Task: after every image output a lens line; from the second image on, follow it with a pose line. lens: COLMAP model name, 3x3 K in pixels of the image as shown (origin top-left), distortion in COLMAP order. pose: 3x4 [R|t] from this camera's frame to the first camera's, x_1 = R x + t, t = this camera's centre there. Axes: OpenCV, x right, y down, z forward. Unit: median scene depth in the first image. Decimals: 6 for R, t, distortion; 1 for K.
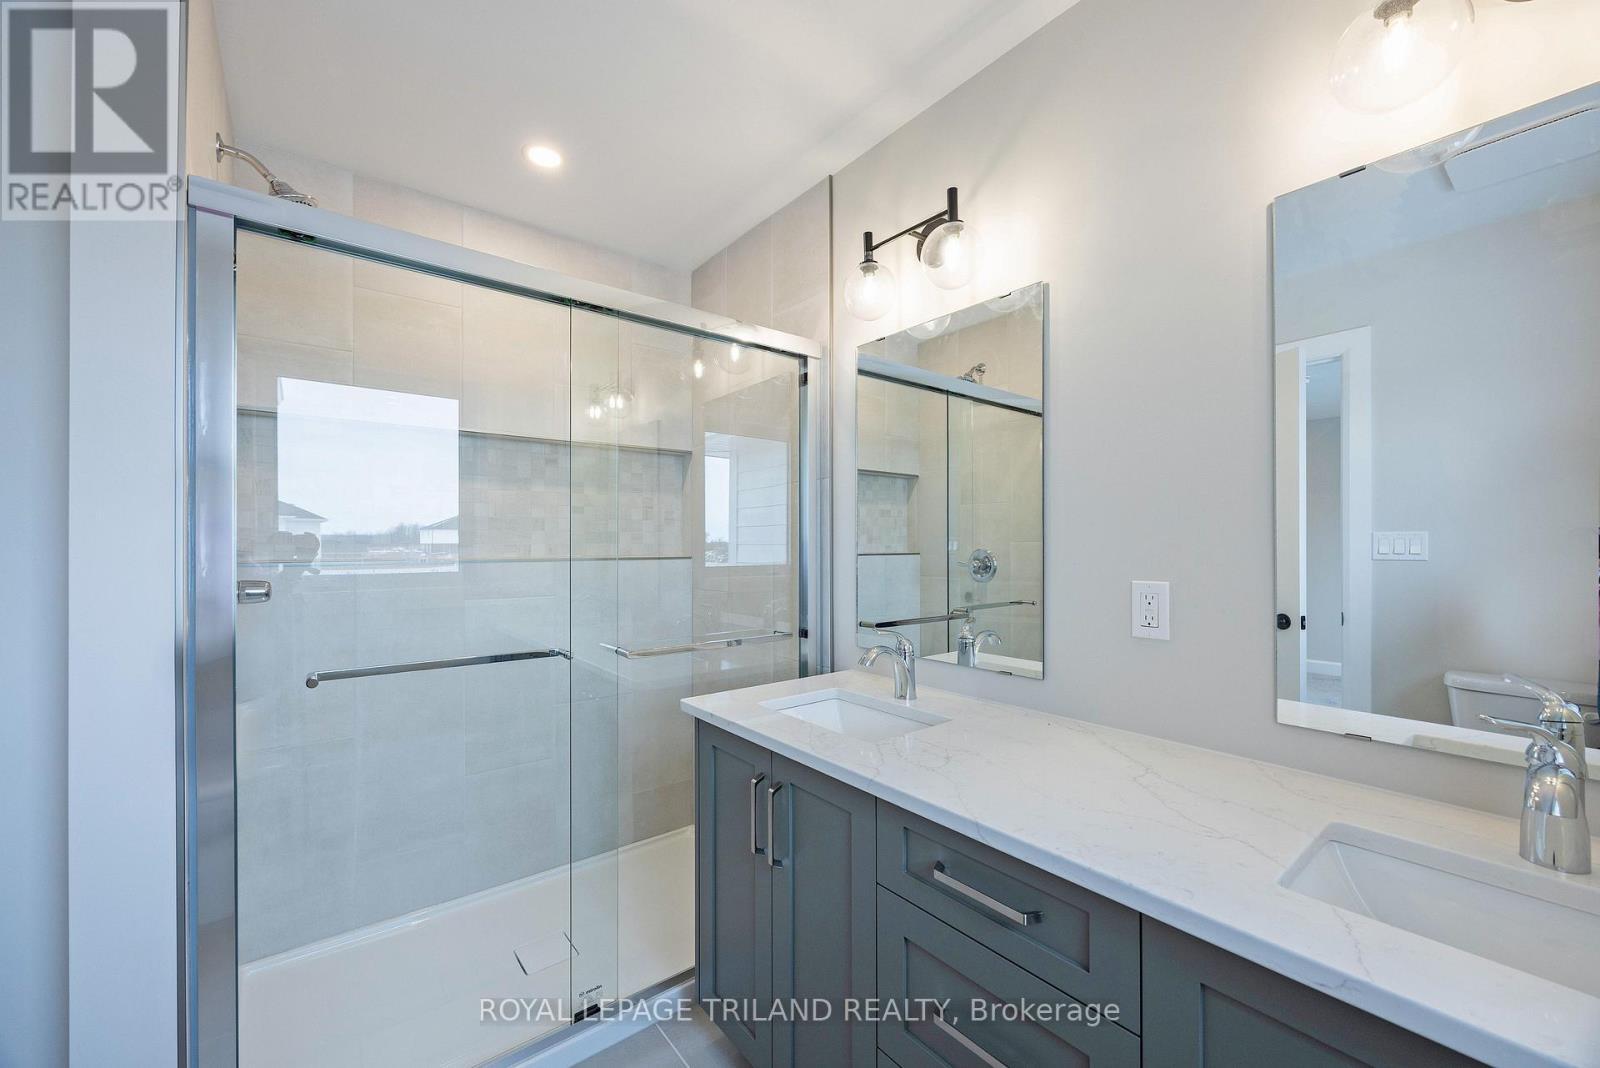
lens RADIAL K [[616.1, 0, 800.0], [0, 616.1, 534.0], [0, 0, 1]] dist [0.000415, -0.000044]
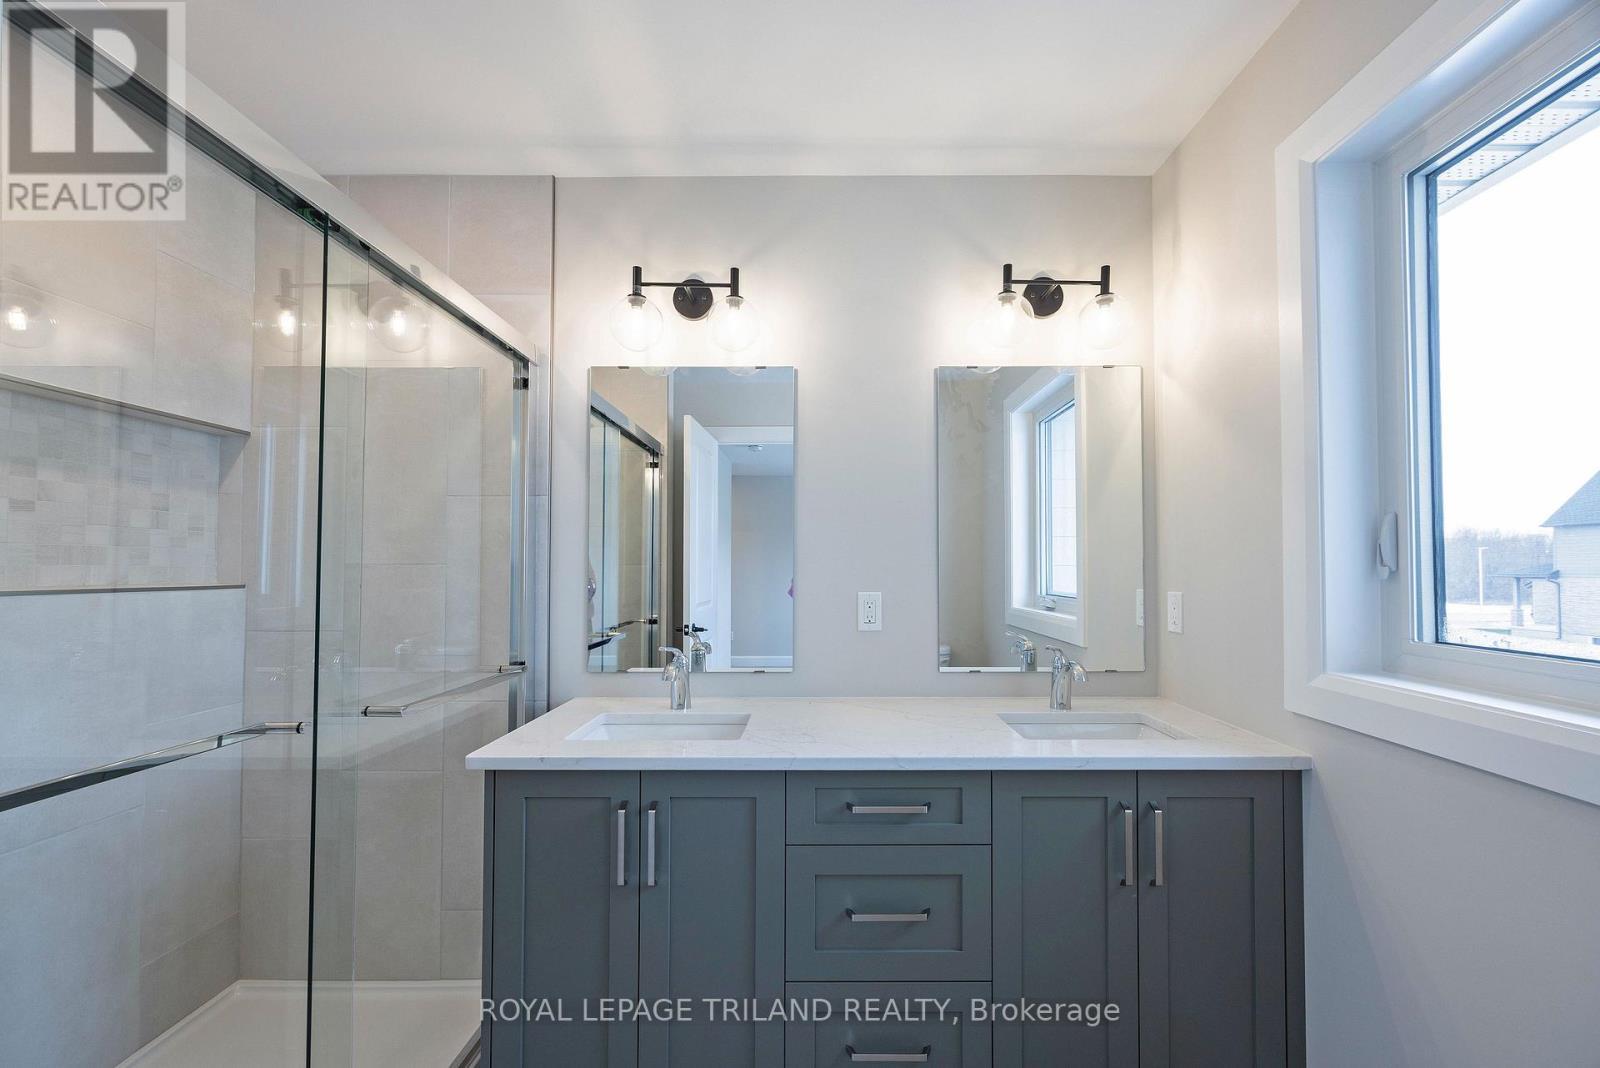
lens RADIAL K [[656.3, 0, 800.0], [0, 656.3, 534.0], [0, 0, 1]] dist [0.000417, 0.000028]
pose [[0.631702, 0.038015, 0.774279, -0.560378], [-0.014129, 0.999196, -0.037531, -0.001491], [-0.775083, 0.012769, 0.631731, 0.091812]]
